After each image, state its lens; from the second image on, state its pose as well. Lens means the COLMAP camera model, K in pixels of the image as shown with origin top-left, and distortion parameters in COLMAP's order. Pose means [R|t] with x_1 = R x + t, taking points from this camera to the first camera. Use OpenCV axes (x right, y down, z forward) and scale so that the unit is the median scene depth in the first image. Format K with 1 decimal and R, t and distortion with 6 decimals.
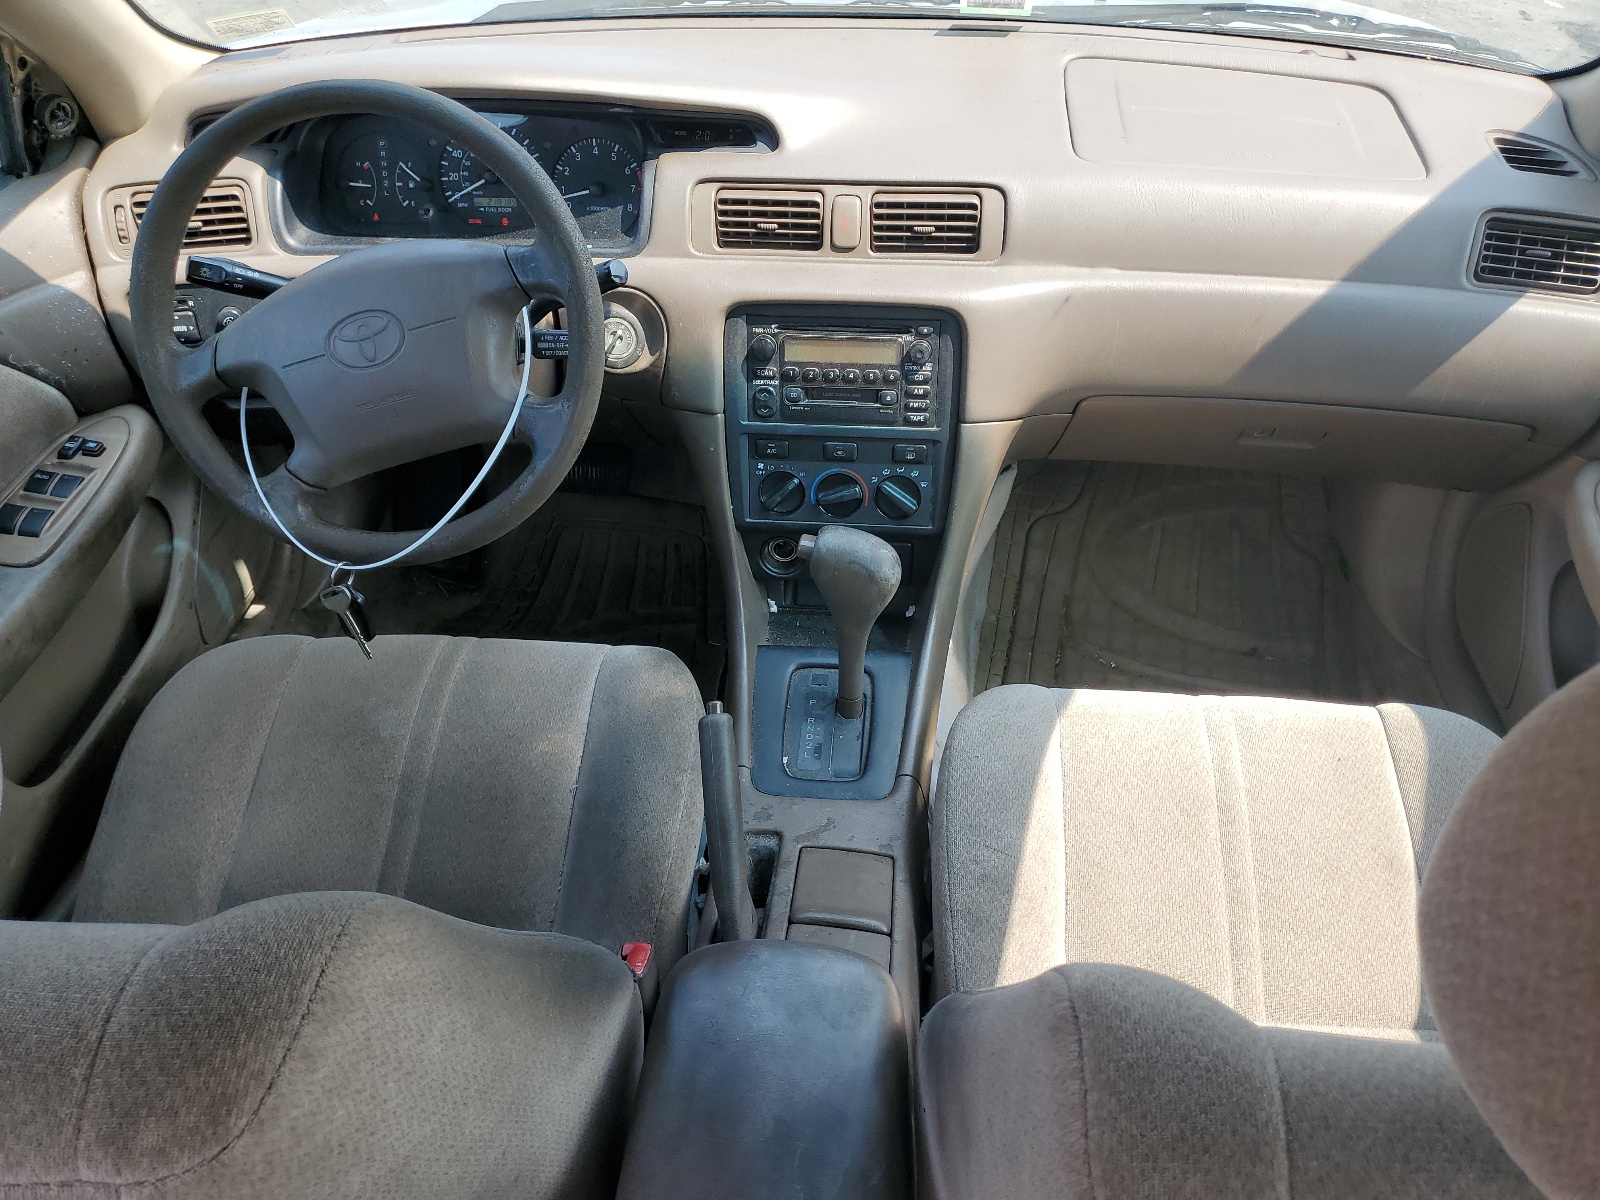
lens RADIAL K [[1196.5, 0, 802.3], [0, 1196.5, 601.4], [0, 0, 1]] dist [-0.005757, -0.001438]
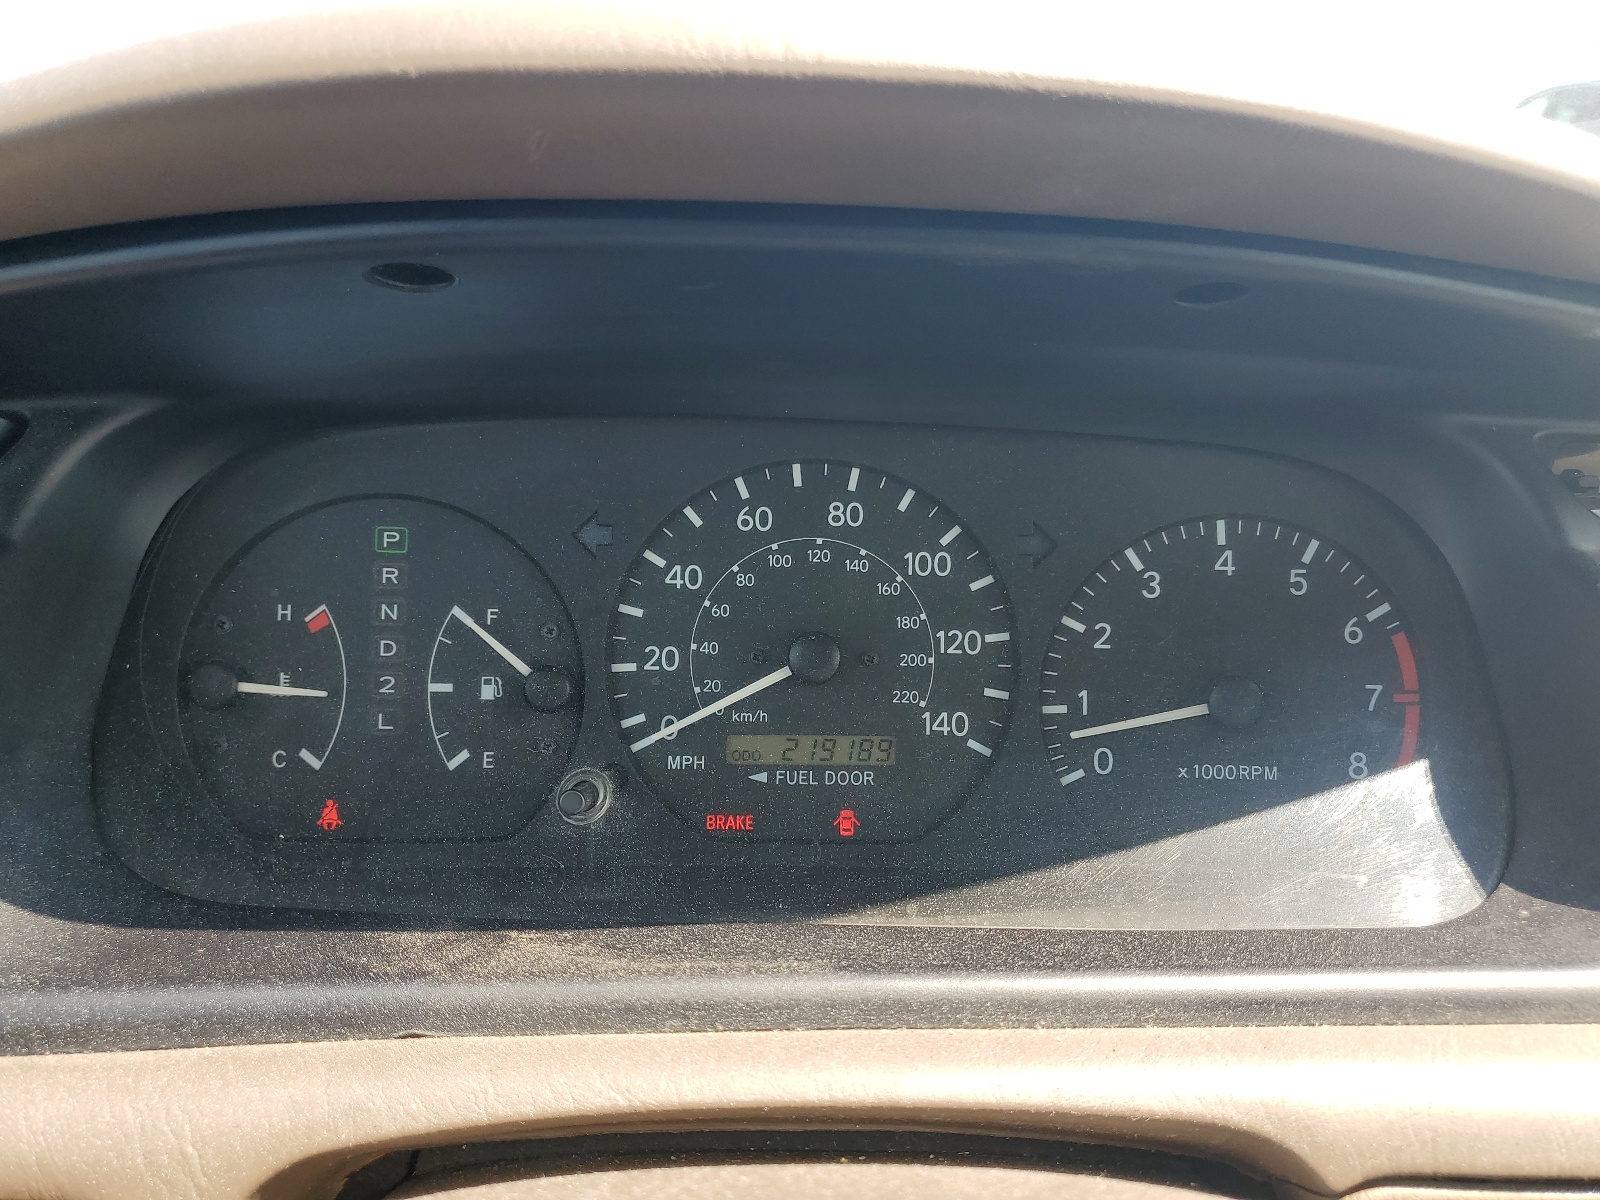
lens RADIAL K [[1196.5, 0, 800.1], [0, 1196.5, 597.0], [0, 0, 1]] dist [-0.005757, -0.001438]
pose [[0.991547, 0.003879, 0.129687, -0.295661], [0.052125, 0.903432, -0.425550, -0.254922], [-0.118814, 0.428713, 0.895594, 0.756558]]
